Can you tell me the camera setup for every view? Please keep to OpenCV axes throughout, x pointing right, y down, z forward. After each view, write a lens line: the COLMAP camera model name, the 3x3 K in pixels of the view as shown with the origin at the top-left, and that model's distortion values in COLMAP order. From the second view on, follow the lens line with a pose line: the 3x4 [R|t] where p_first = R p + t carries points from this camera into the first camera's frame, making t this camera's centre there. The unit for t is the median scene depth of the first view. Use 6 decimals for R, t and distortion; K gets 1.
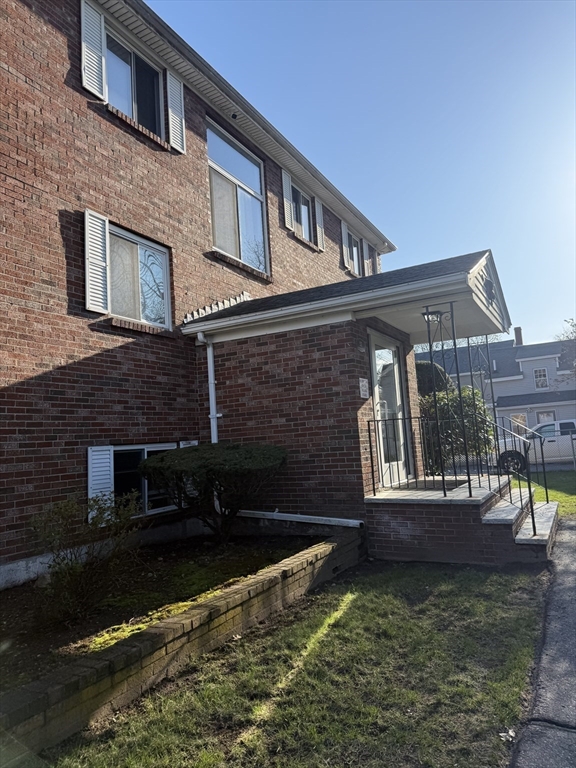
lens RADIAL K [[542.1, 0, 288.9], [0, 542.1, 389.9], [0, 0, 1]] dist [0.059558, -0.087958]
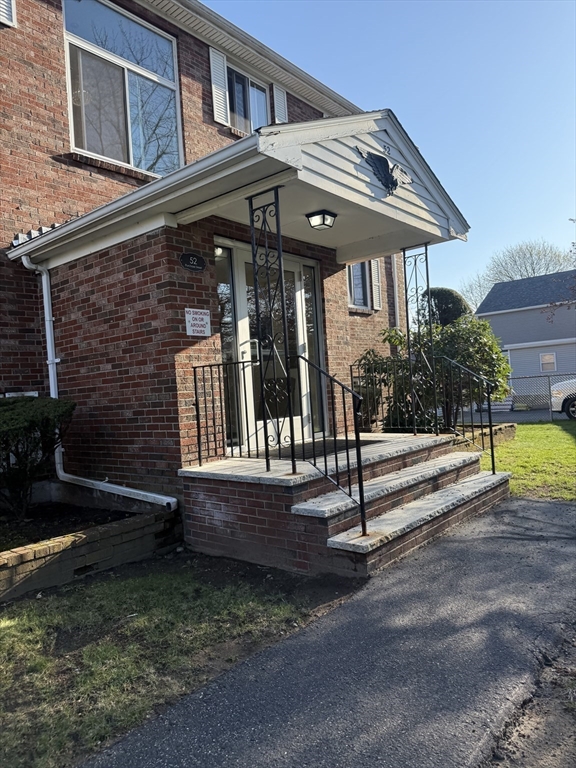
lens RADIAL K [[542.1, 0, 292.7], [0, 542.1, 398.9], [0, 0, 1]] dist [0.059558, -0.087958]
pose [[0.983488, -0.001127, -0.180972, 0.379639], [0.024025, 0.991943, 0.124388, 0.011154], [0.179374, -0.126682, 0.975590, 0.275959]]
